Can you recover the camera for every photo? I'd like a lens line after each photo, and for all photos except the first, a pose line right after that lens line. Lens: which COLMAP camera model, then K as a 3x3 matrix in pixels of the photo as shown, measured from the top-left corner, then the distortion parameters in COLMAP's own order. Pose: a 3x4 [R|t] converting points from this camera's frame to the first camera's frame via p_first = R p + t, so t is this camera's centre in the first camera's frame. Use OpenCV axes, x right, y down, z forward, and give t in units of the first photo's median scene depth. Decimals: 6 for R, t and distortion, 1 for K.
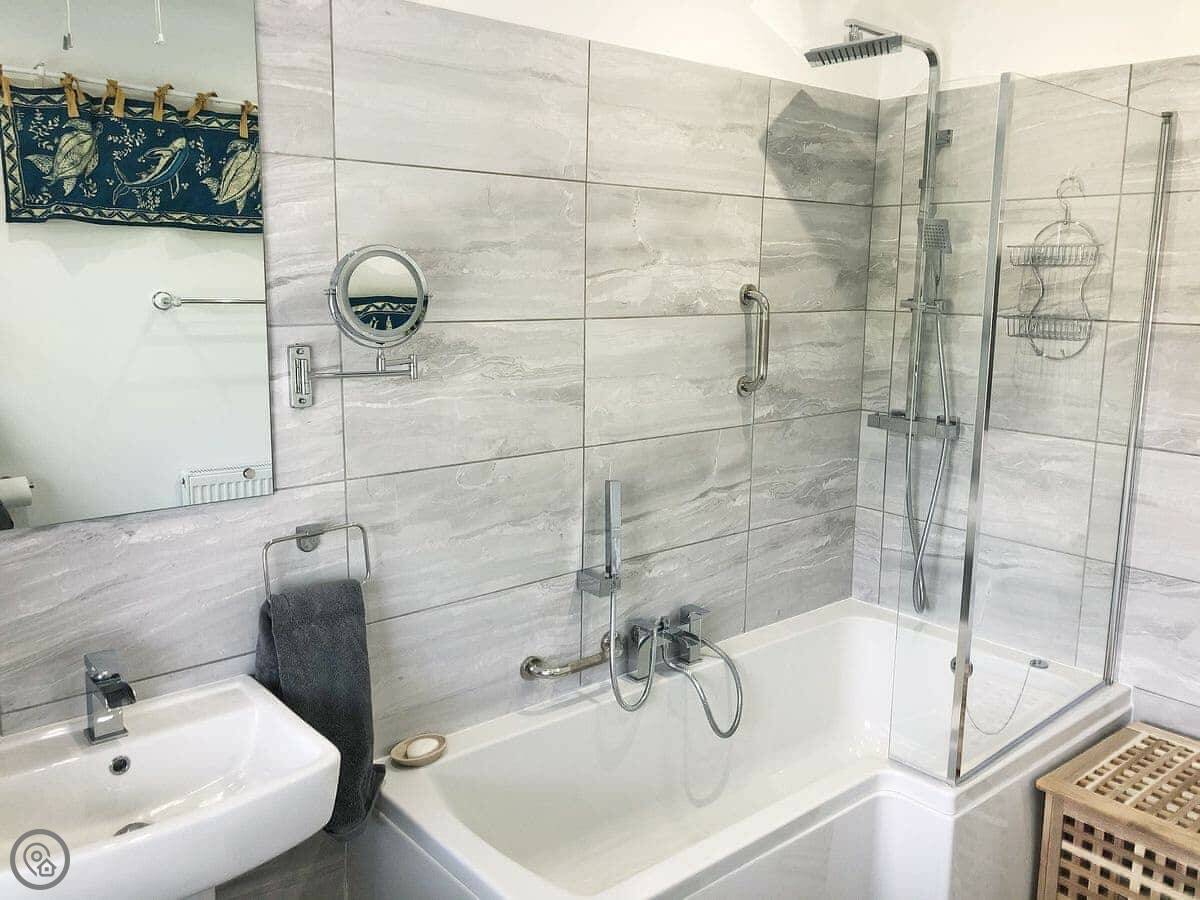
lens RADIAL K [[1011.6, 0, 600.0], [0, 1011.6, 450.0], [0, 0, 1]] dist [-0.004325, 0.004520]
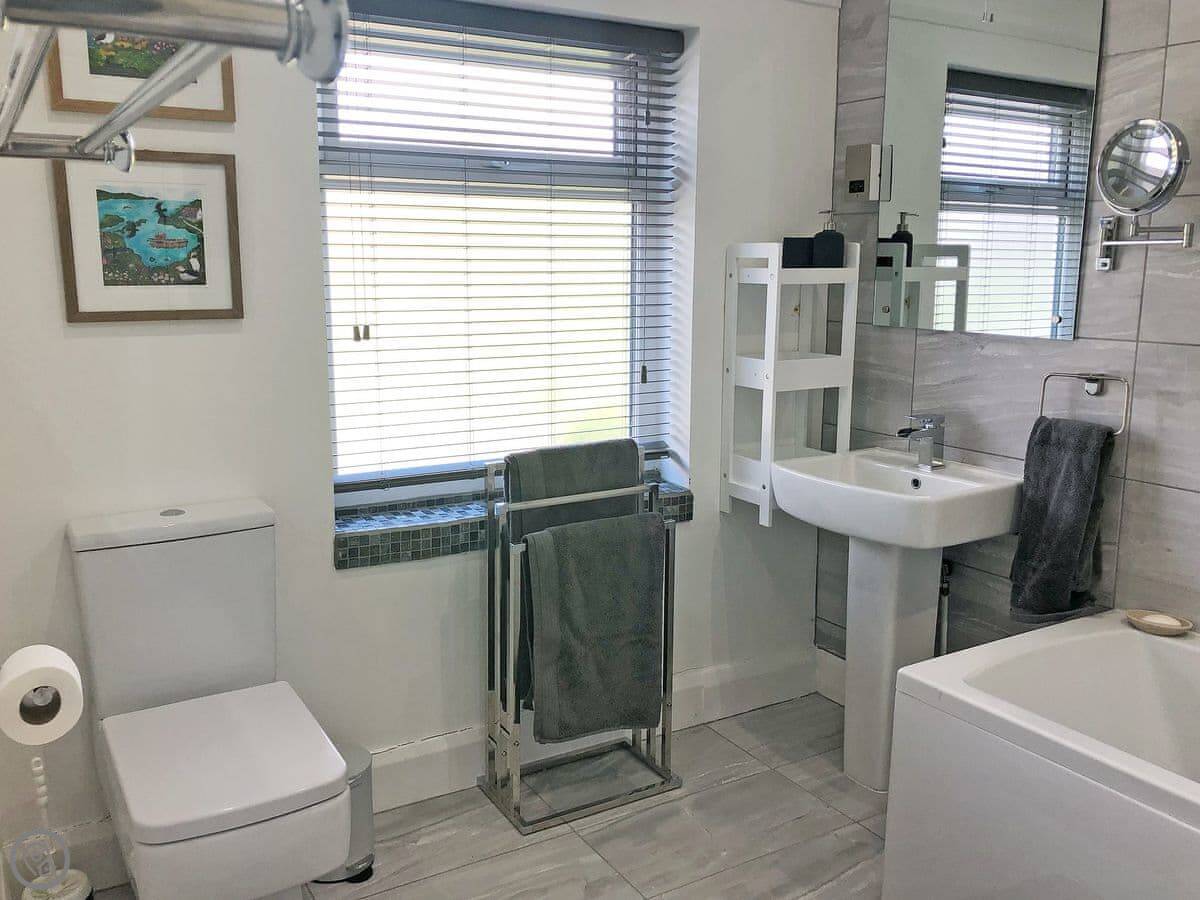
lens RADIAL K [[1011.6, 0, 600.0], [0, 1011.6, 450.0], [0, 0, 1]] dist [-0.004325, 0.004520]
pose [[-0.153430, 0.167733, -0.973820, 0.953317], [-0.178054, 0.964665, 0.194209, 0.034952], [0.971986, 0.203190, -0.118143, 0.590398]]
